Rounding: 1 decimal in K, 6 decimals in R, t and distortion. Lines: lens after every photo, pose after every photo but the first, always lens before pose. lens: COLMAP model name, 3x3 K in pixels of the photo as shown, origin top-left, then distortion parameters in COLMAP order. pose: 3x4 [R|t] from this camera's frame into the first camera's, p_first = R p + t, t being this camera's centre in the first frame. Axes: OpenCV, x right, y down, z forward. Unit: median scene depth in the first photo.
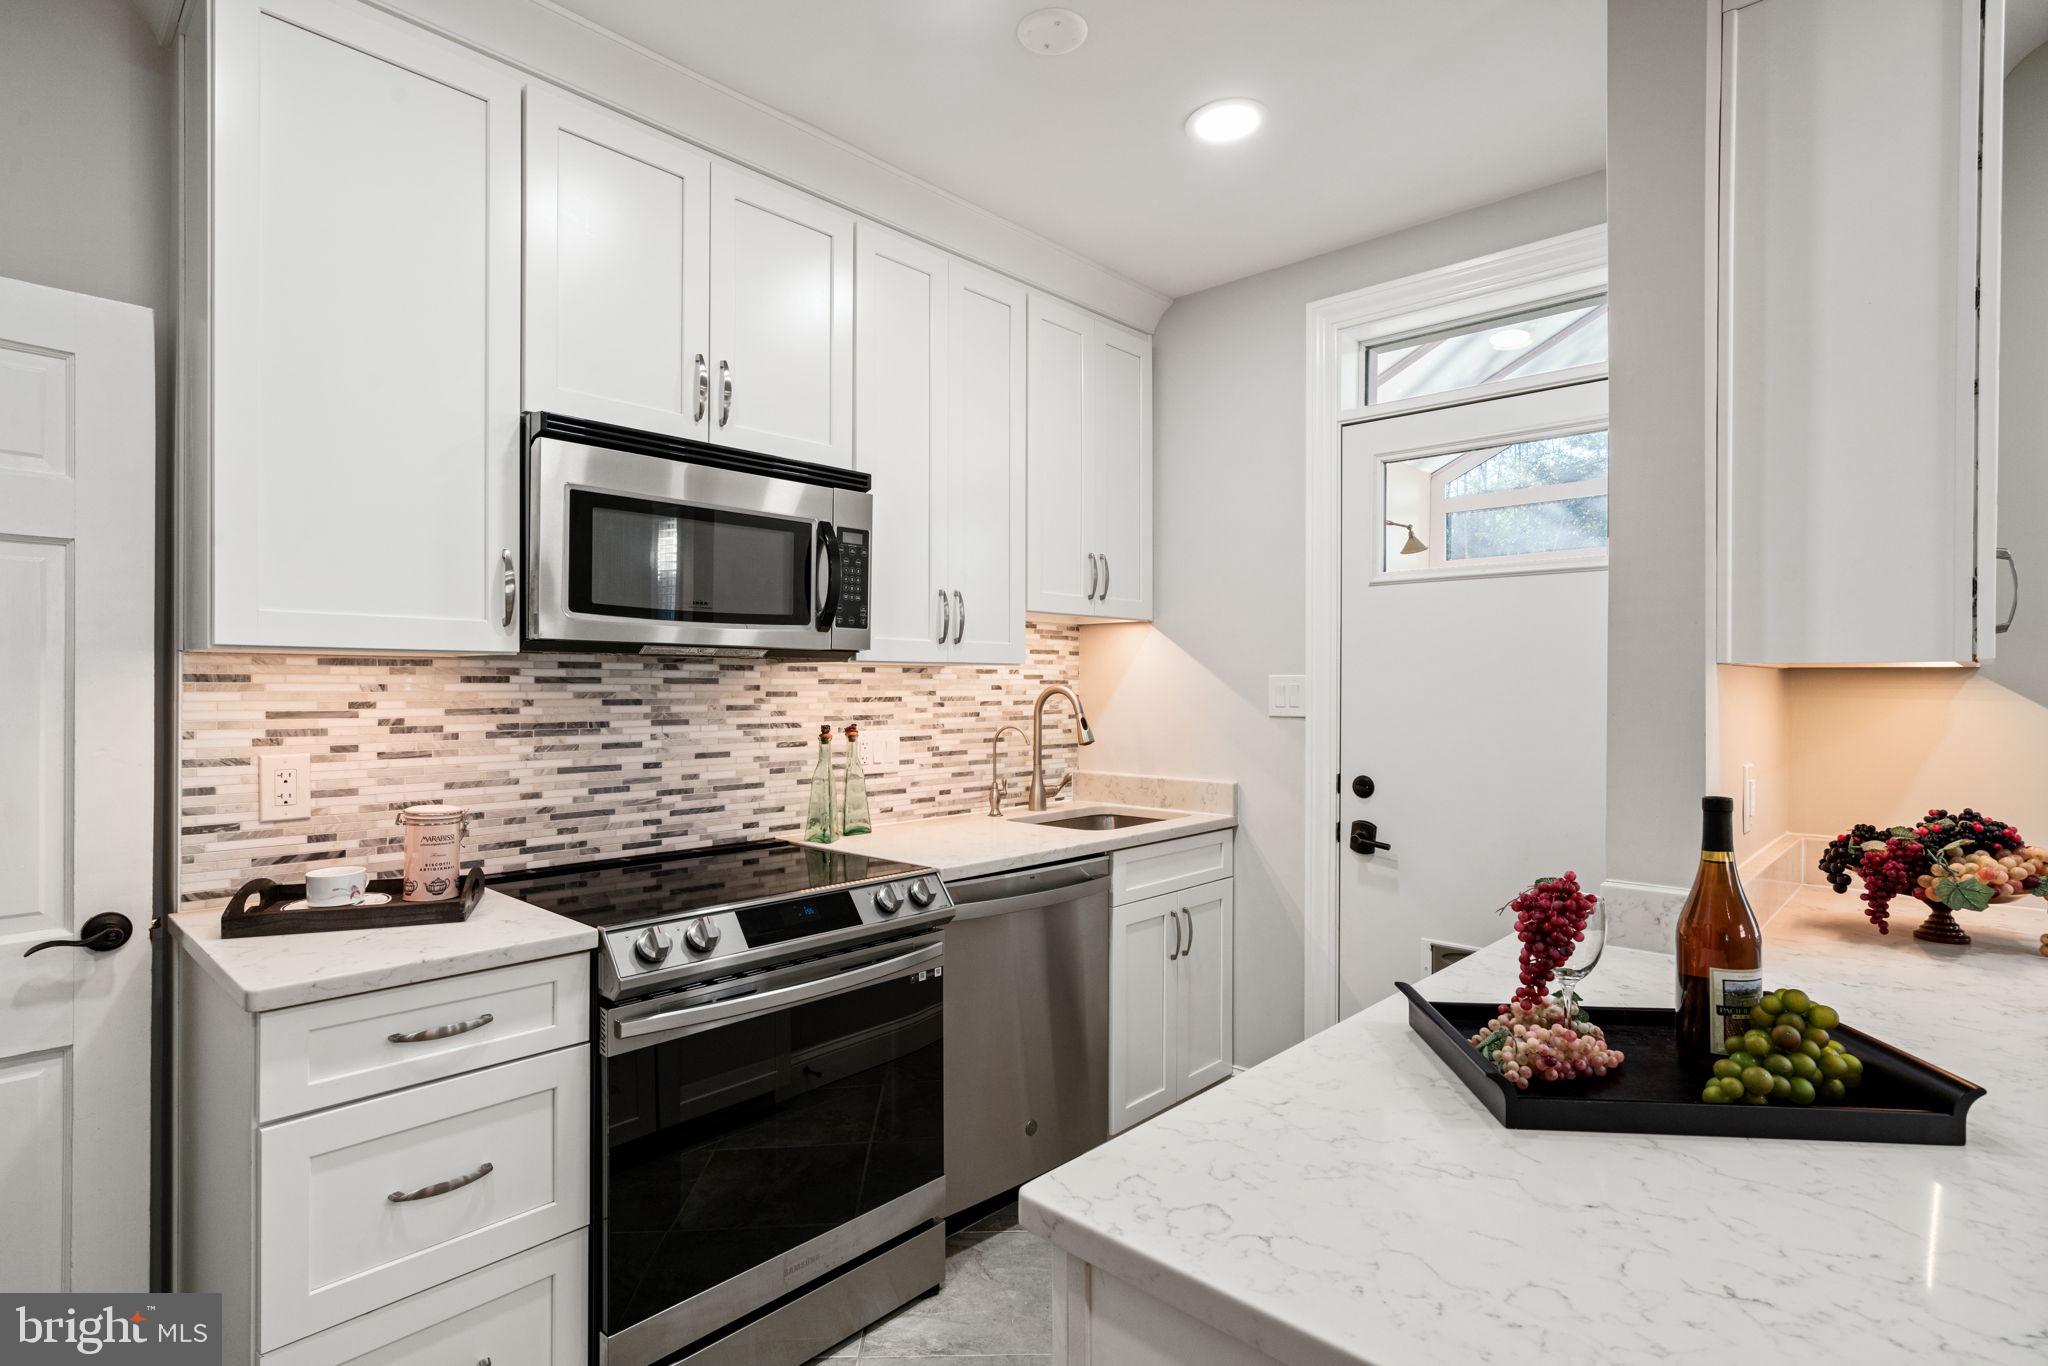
lens RADIAL K [[1017.0, 0, 1024.0], [0, 1017.0, 683.0], [0, 0, 1]] dist [-0.000203, 0.000817]
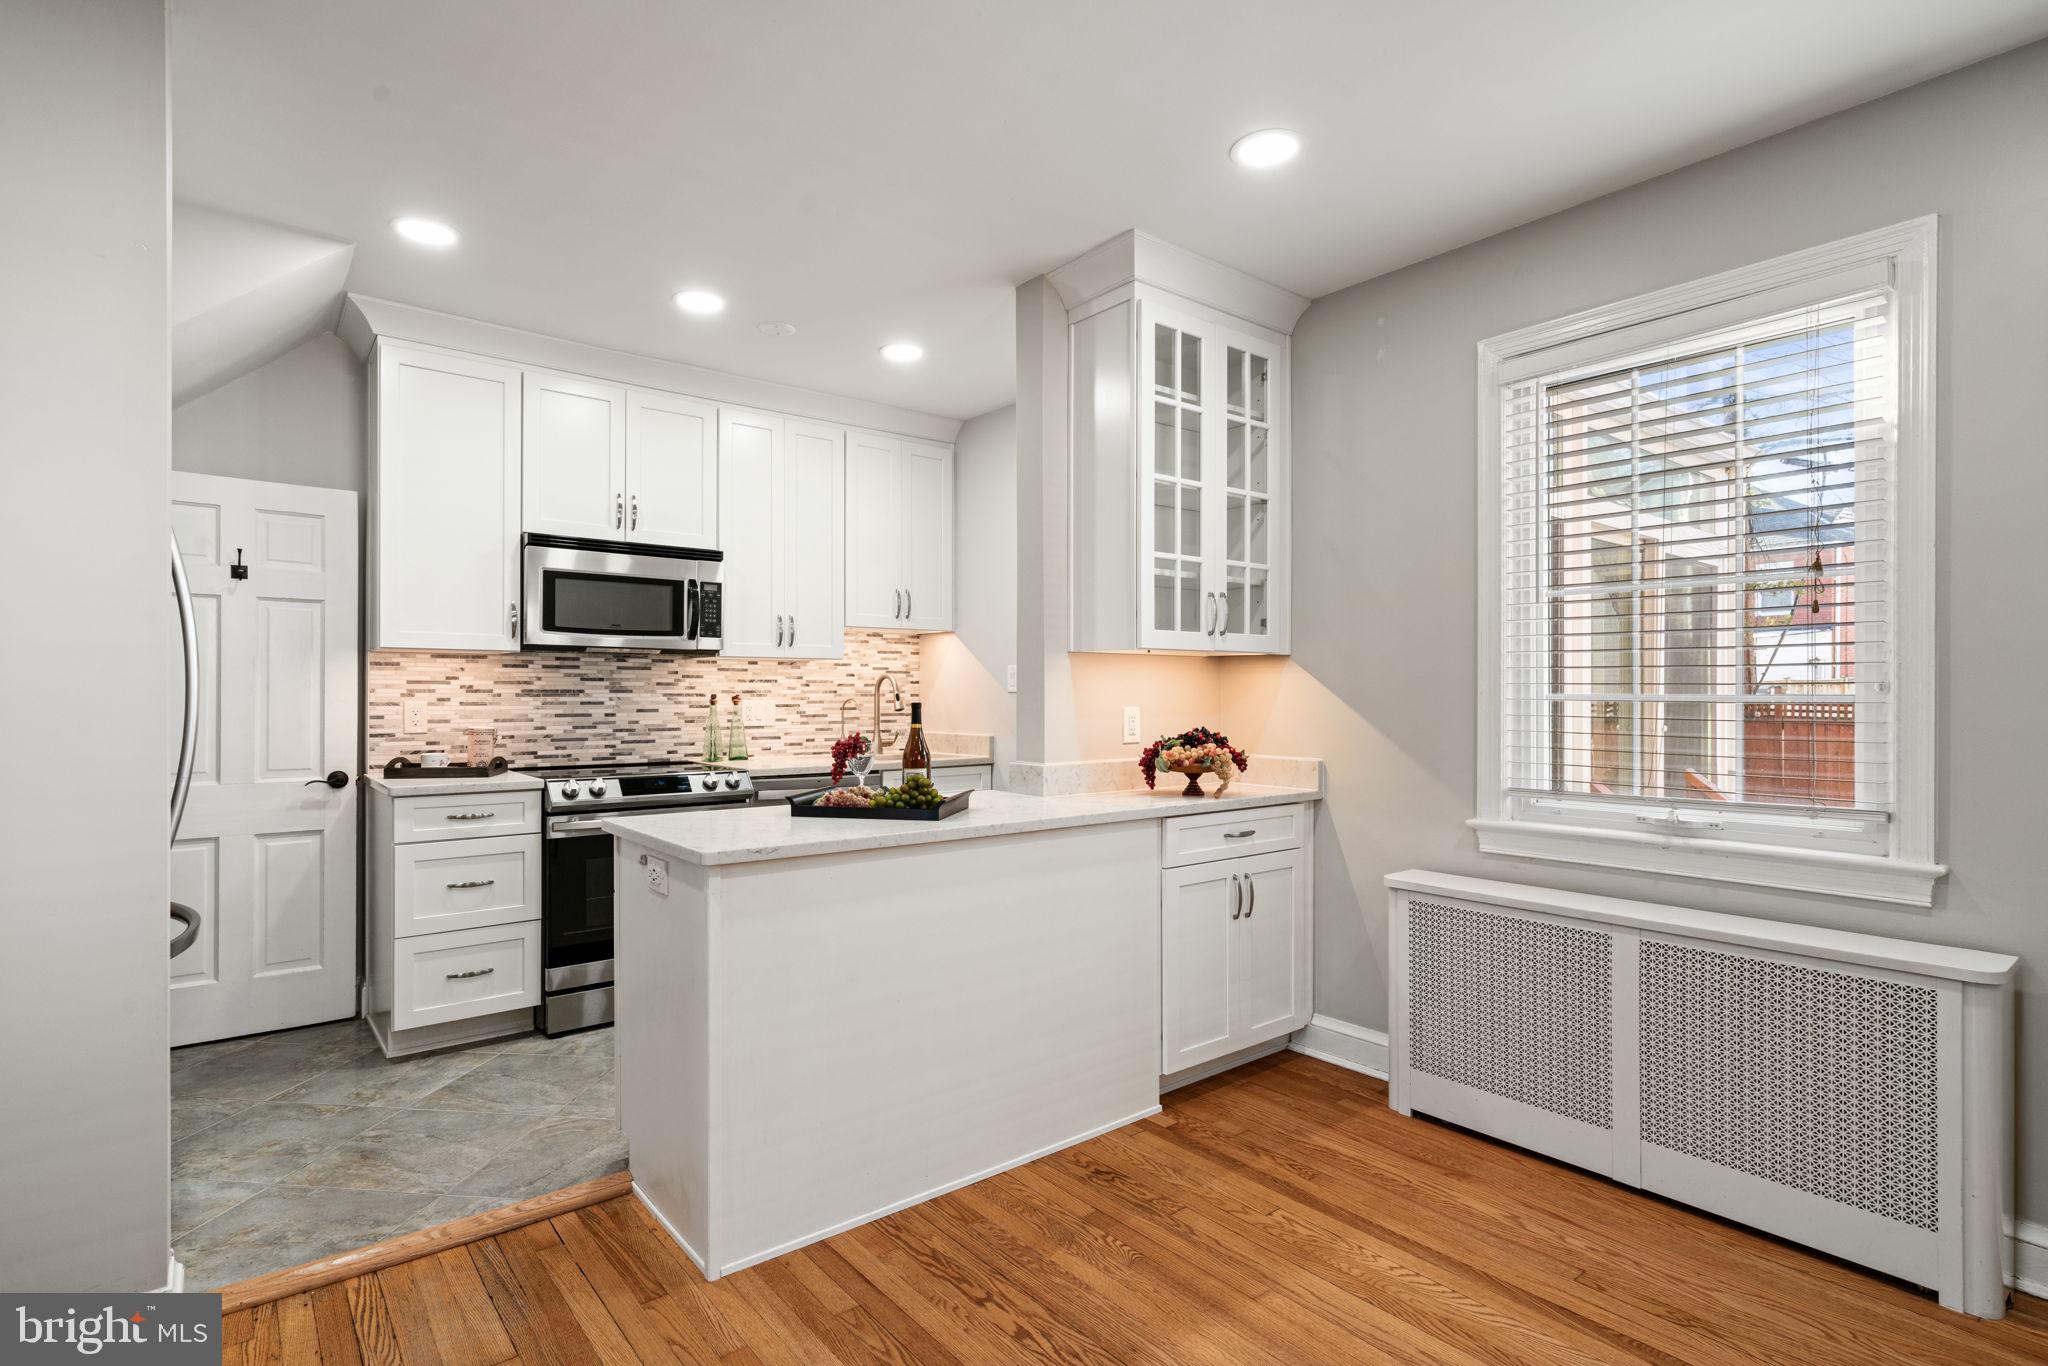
lens RADIAL K [[997.6, 0, 1016.6], [0, 997.6, 690.8], [0, 0, 1]] dist [0.001075, 0.000411]
pose [[0.991082, -0.000669, -0.133251, 0.612731], [0.000693, 1.000000, 0.000135, 0.040805], [0.133251, -0.000226, 0.991082, -0.687610]]
